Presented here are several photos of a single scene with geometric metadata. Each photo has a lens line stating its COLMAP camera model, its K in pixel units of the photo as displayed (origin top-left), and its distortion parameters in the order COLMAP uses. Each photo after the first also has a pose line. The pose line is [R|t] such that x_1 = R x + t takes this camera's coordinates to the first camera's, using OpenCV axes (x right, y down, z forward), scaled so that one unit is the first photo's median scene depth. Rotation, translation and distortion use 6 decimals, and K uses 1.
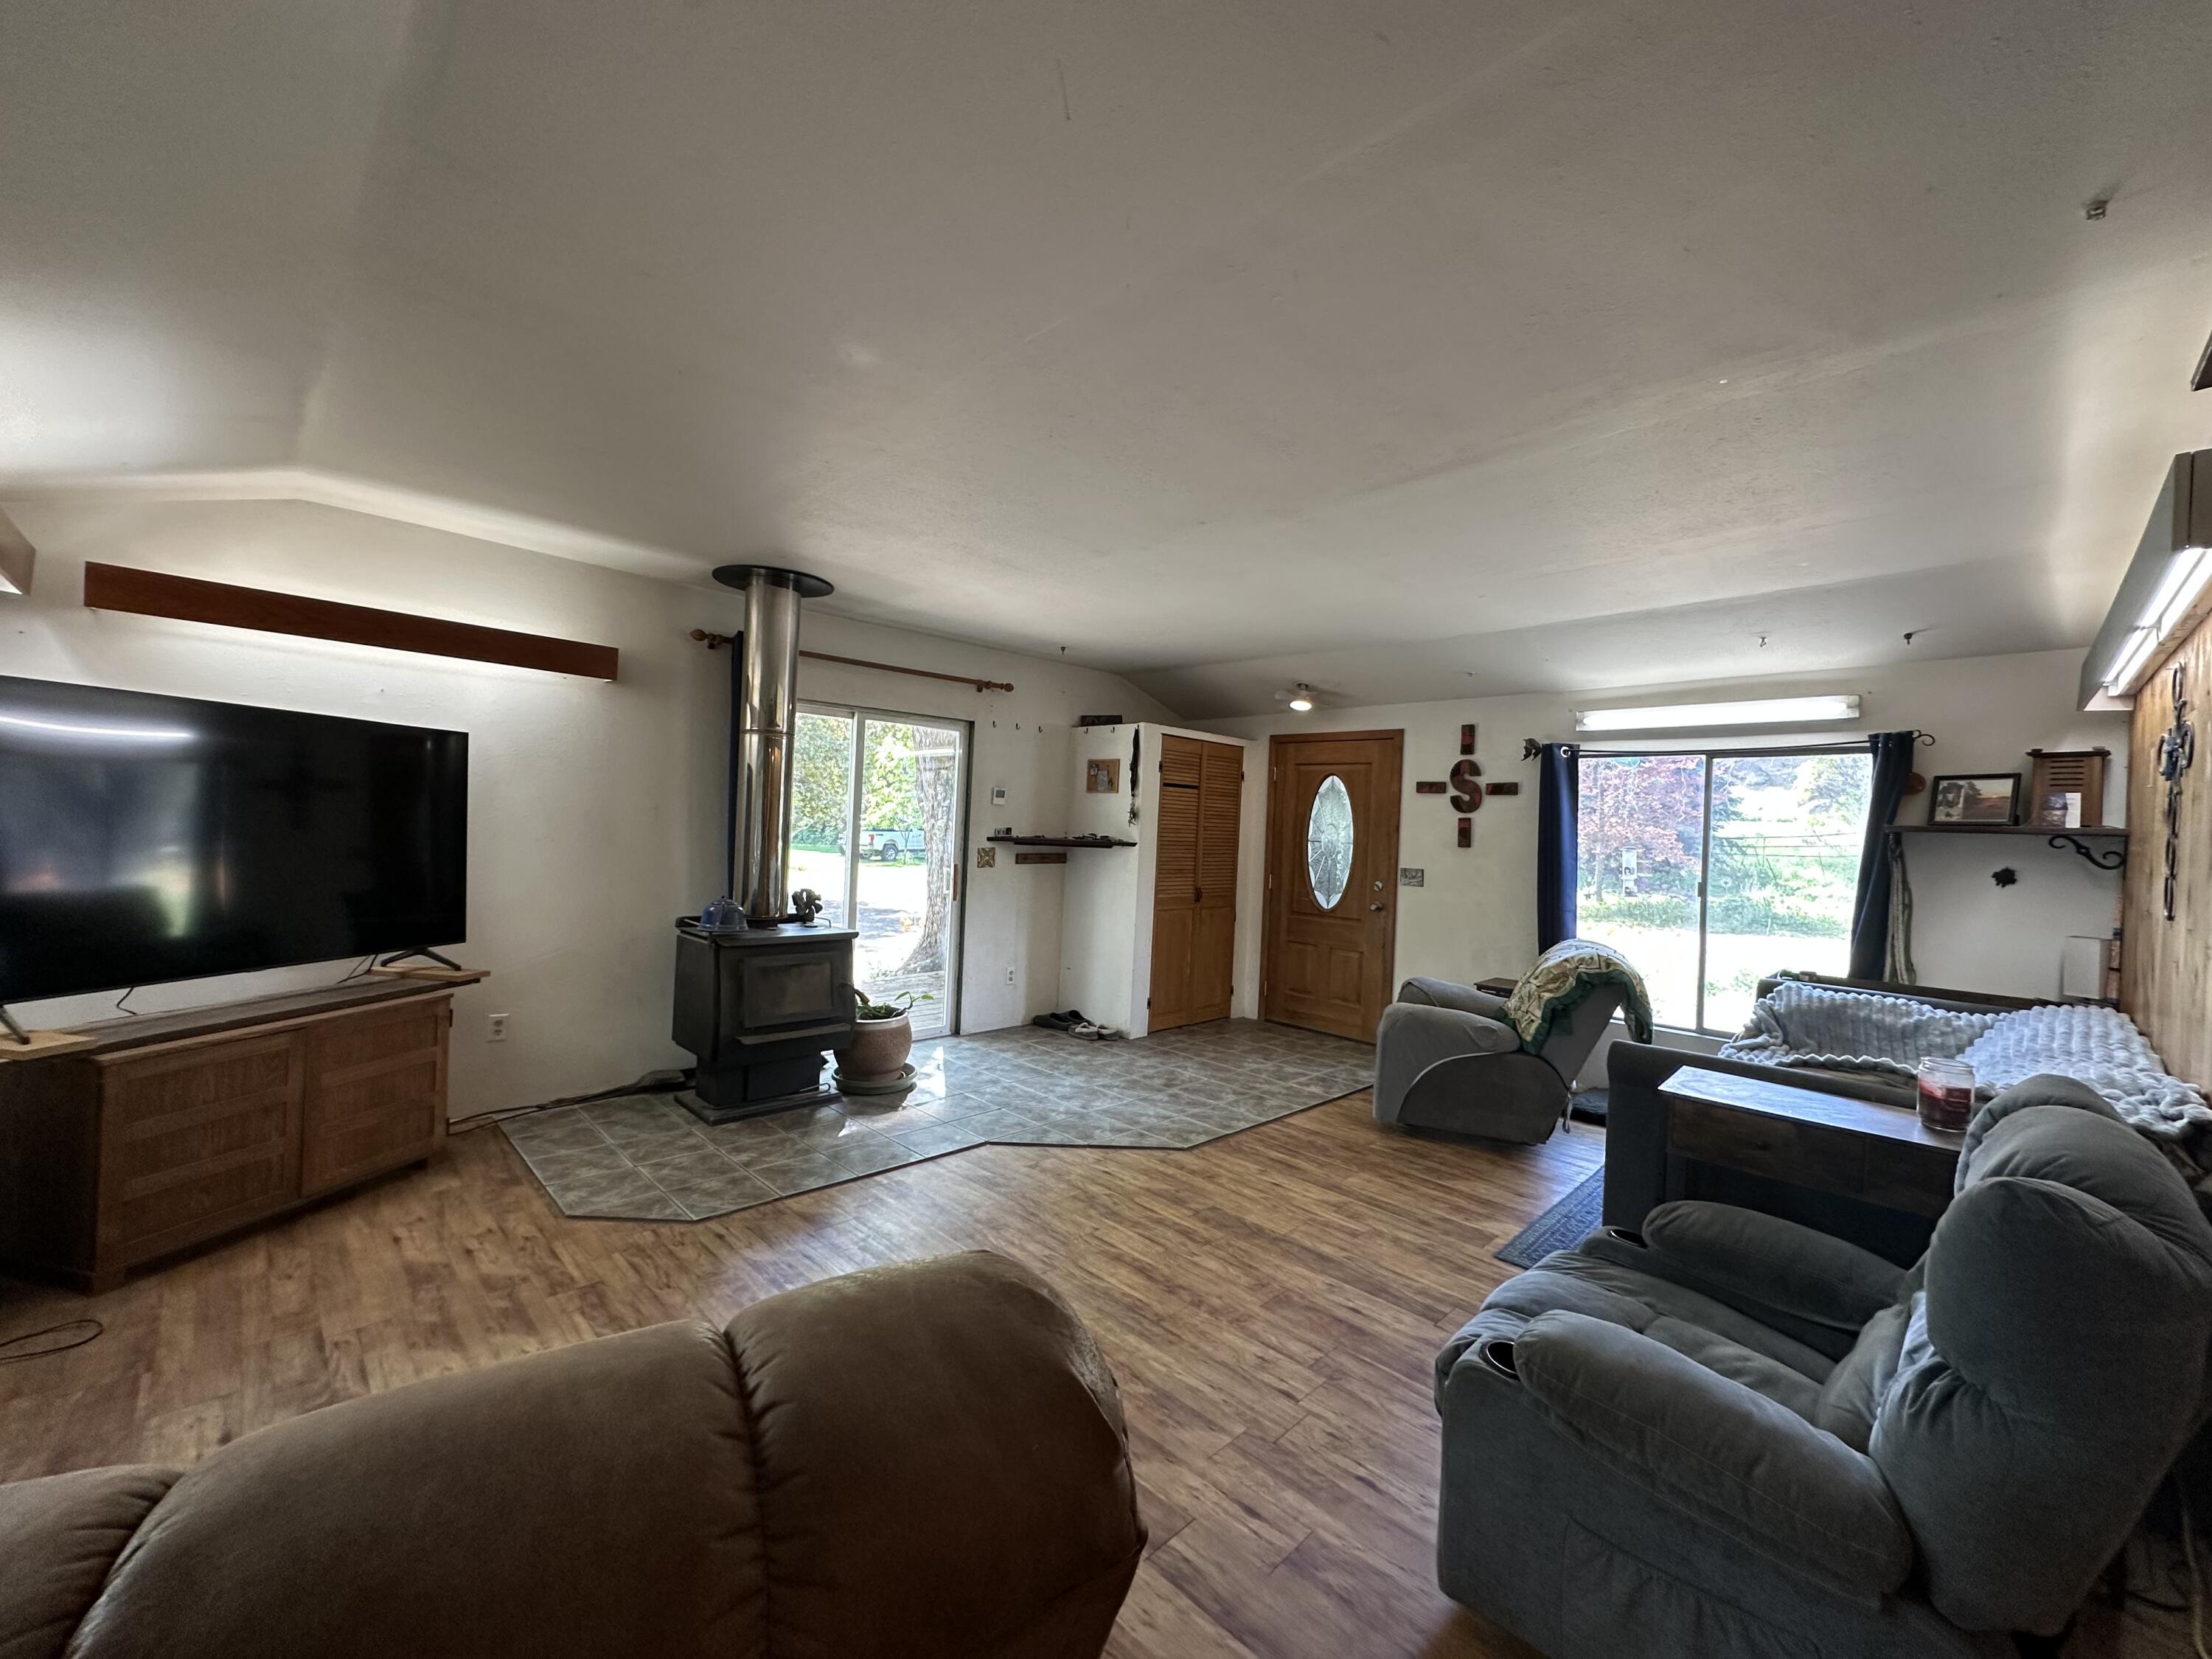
lens RADIAL K [[879.3, 0, 1105.4], [0, 879.3, 829.5], [0, 0, 1]] dist [-0.002694, 0.000478]
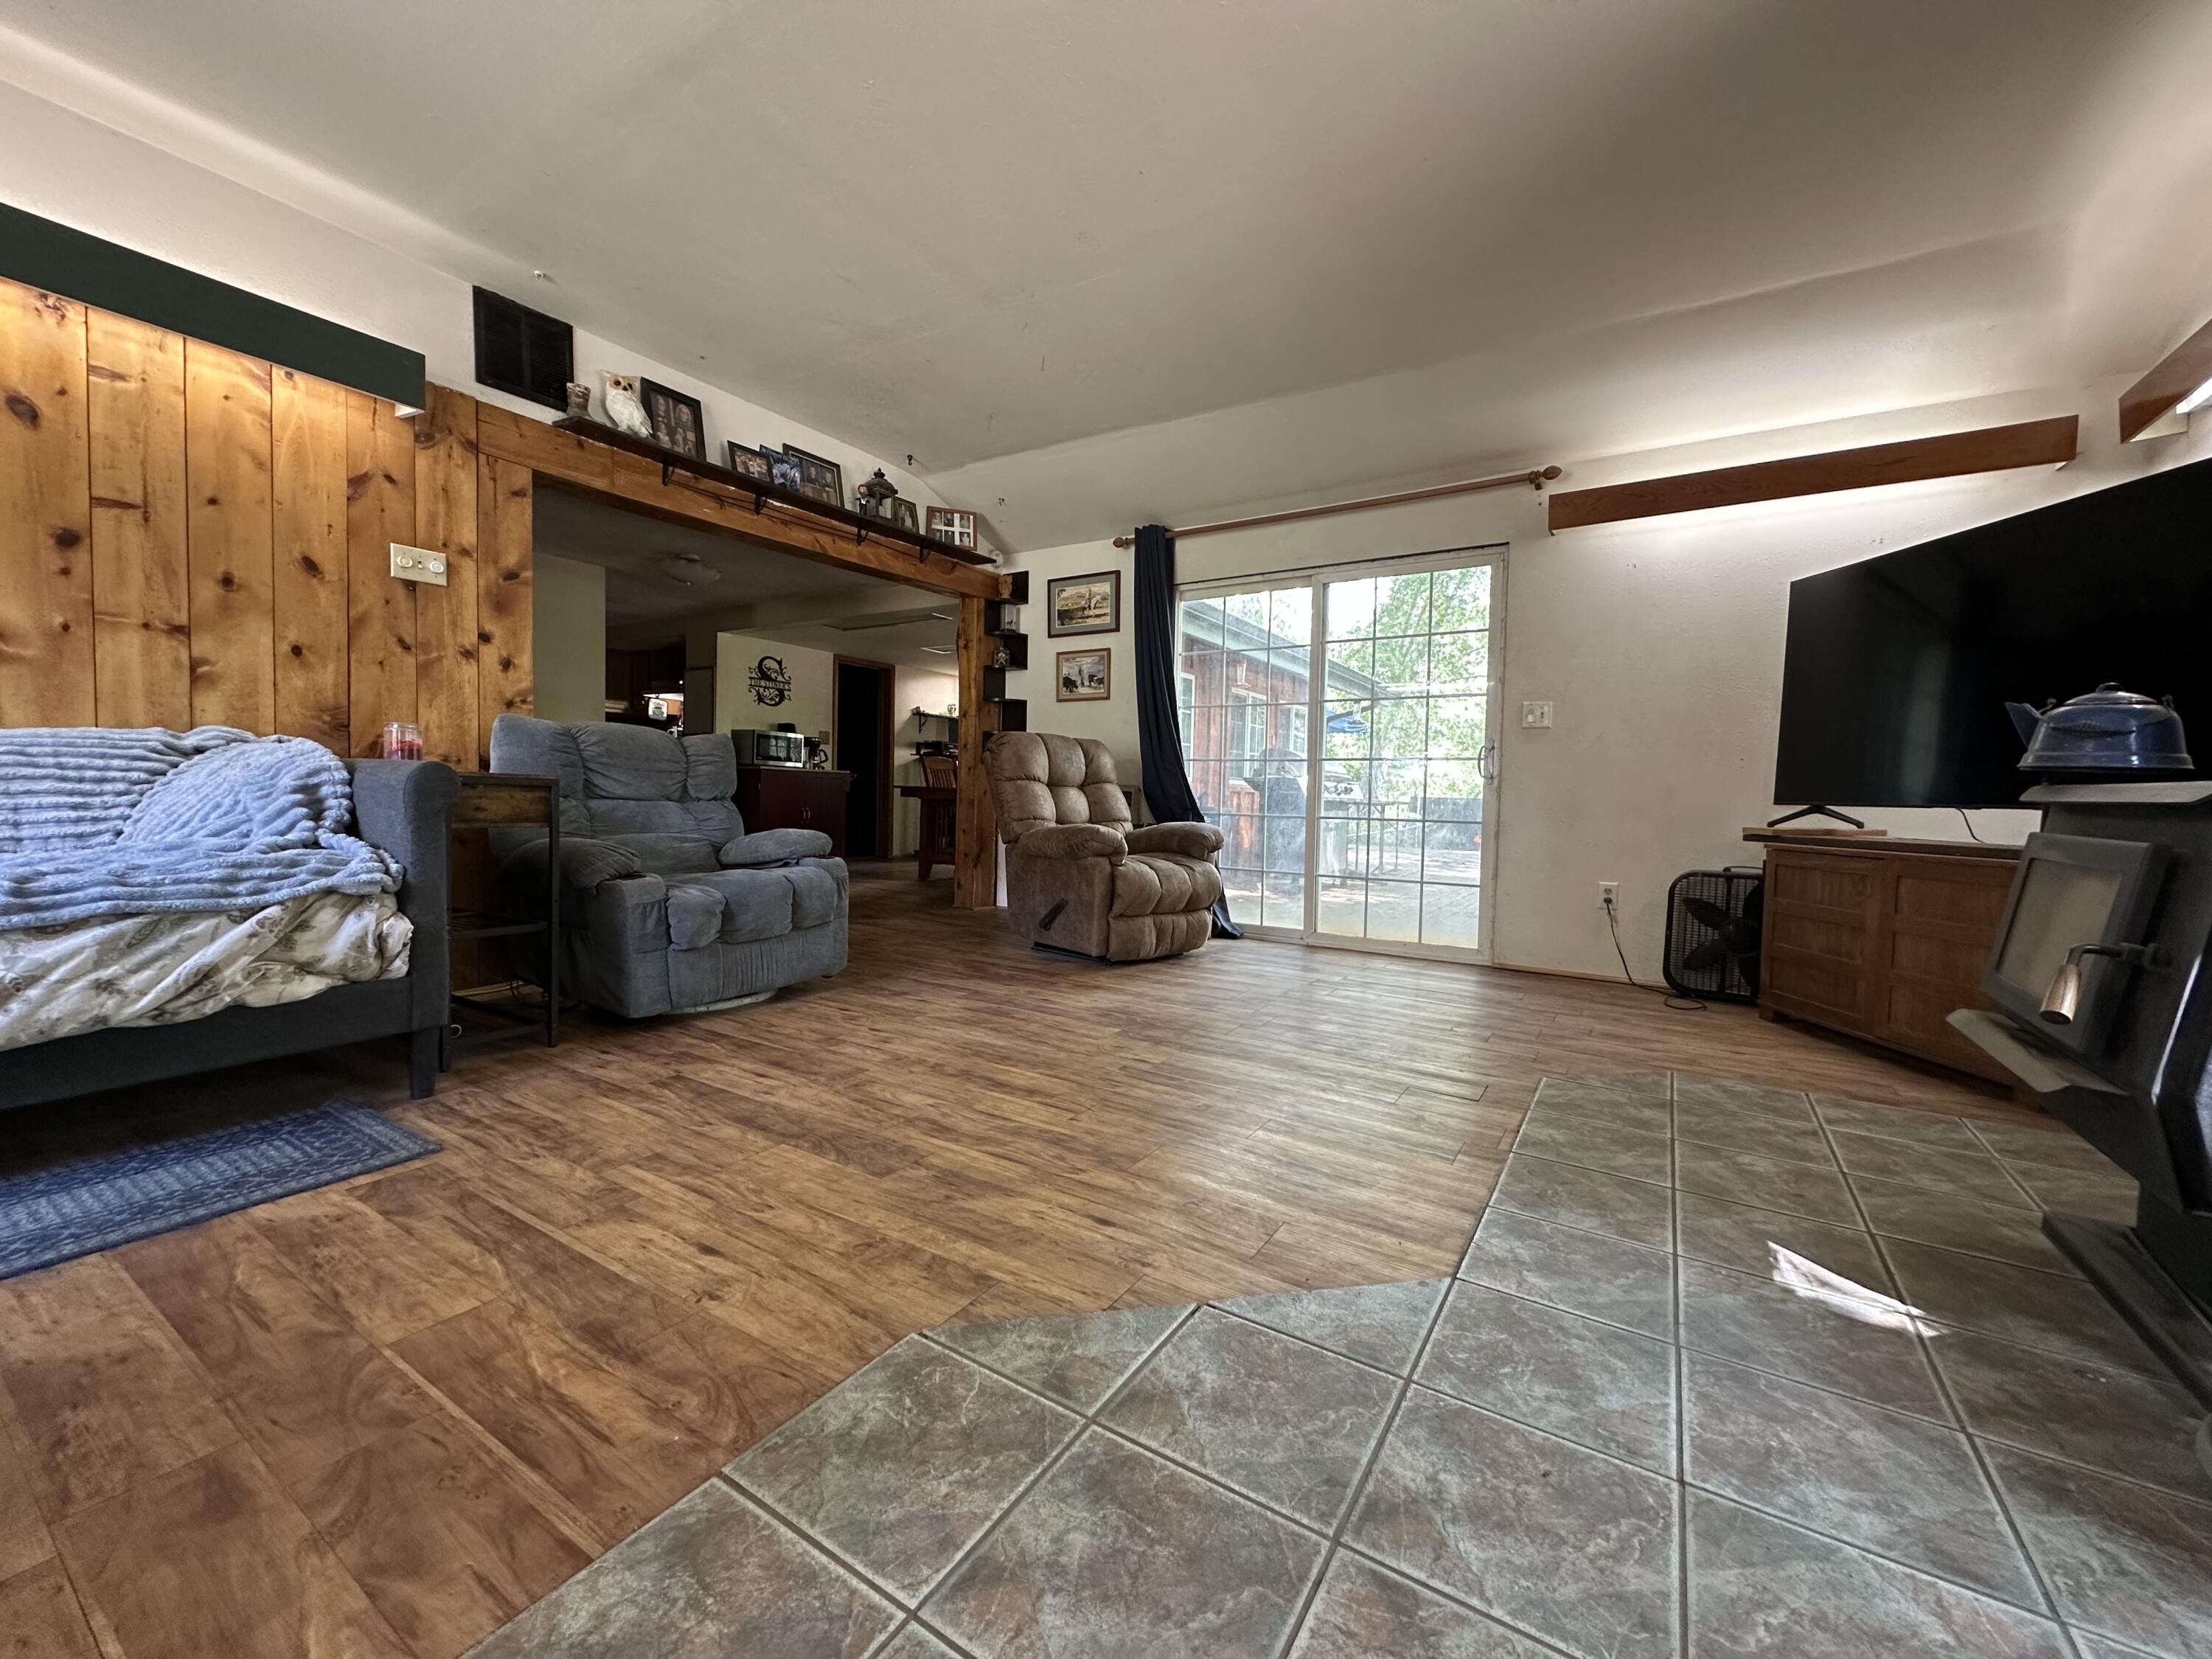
lens RADIAL K [[879.3, 0, 1105.6], [0, 879.3, 833.0], [0, 0, 1]] dist [-0.002694, 0.000478]
pose [[-0.972892, -0.051737, -0.225400, 0.116245], [-0.062924, 0.997103, 0.042728, 0.176097], [0.222536, 0.055753, -0.973329, 1.465909]]
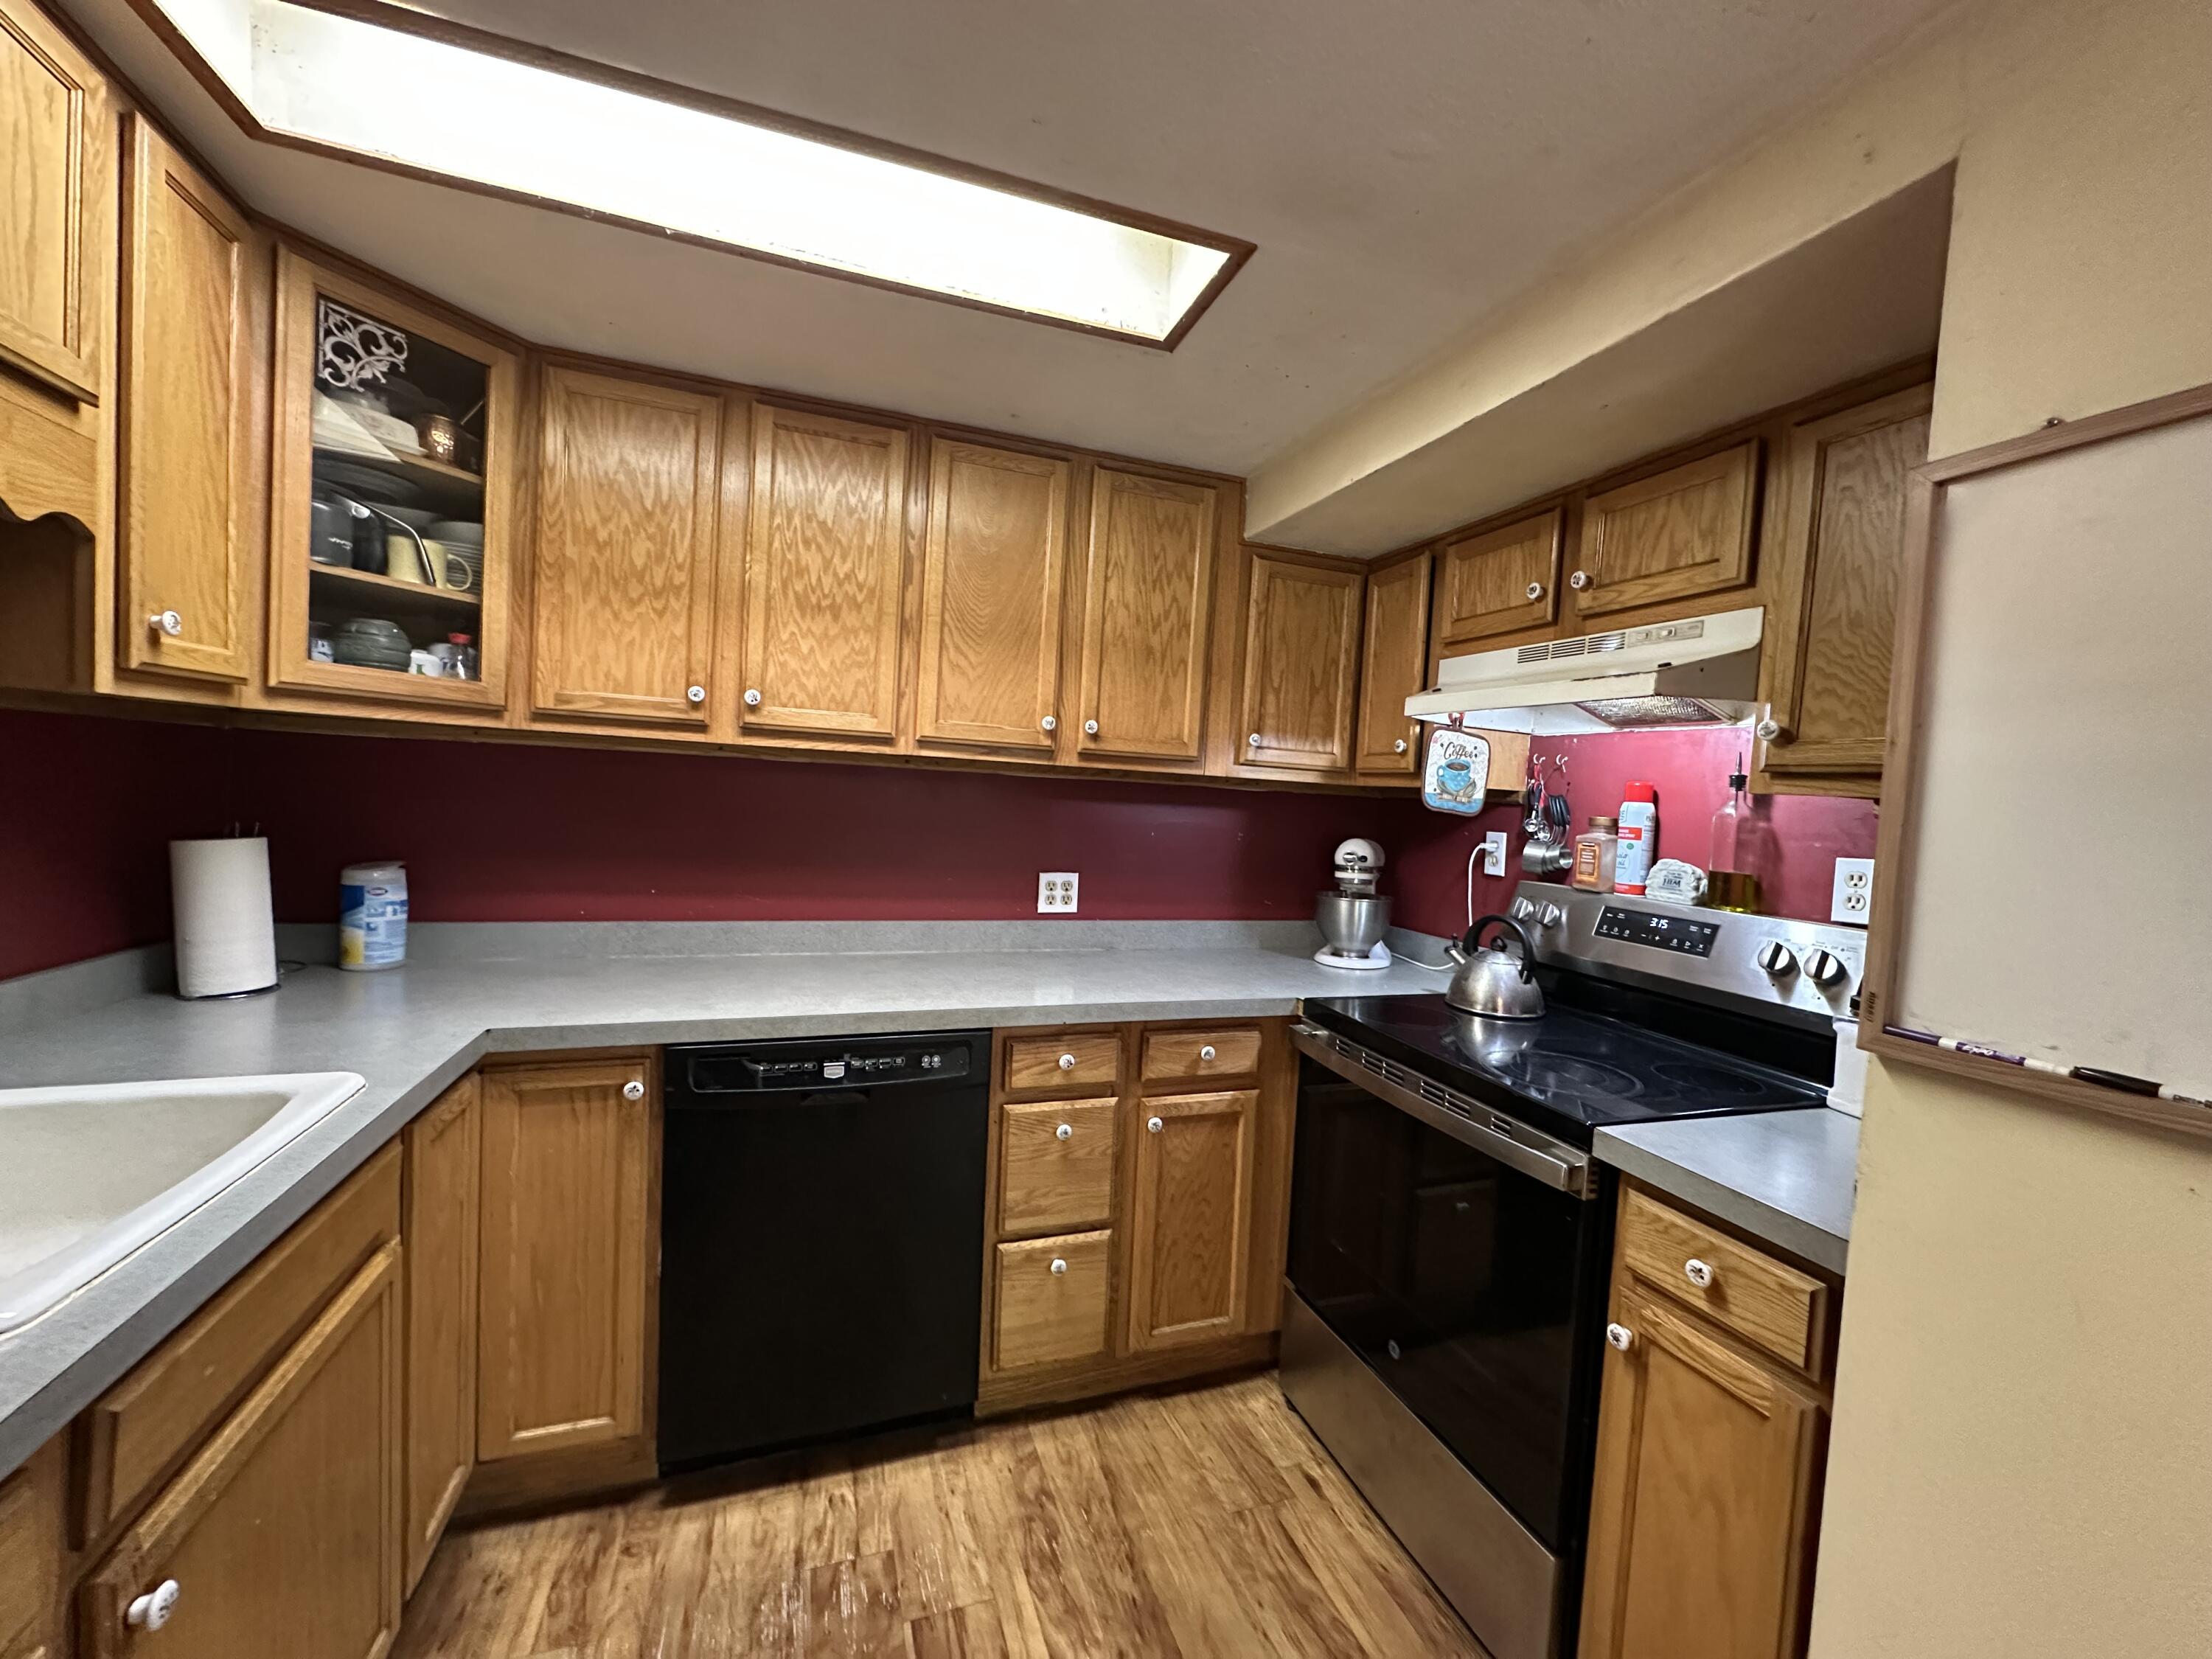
lens RADIAL K [[879.3, 0, 1105.3], [0, 879.3, 829.3], [0, 0, 1]] dist [-0.002694, 0.000478]
pose [[-0.895443, -0.110312, 0.431292, 0.755927], [-0.090508, 0.993690, 0.066246, 0.035773], [-0.435878, 0.020284, -0.899777, -0.593572]]
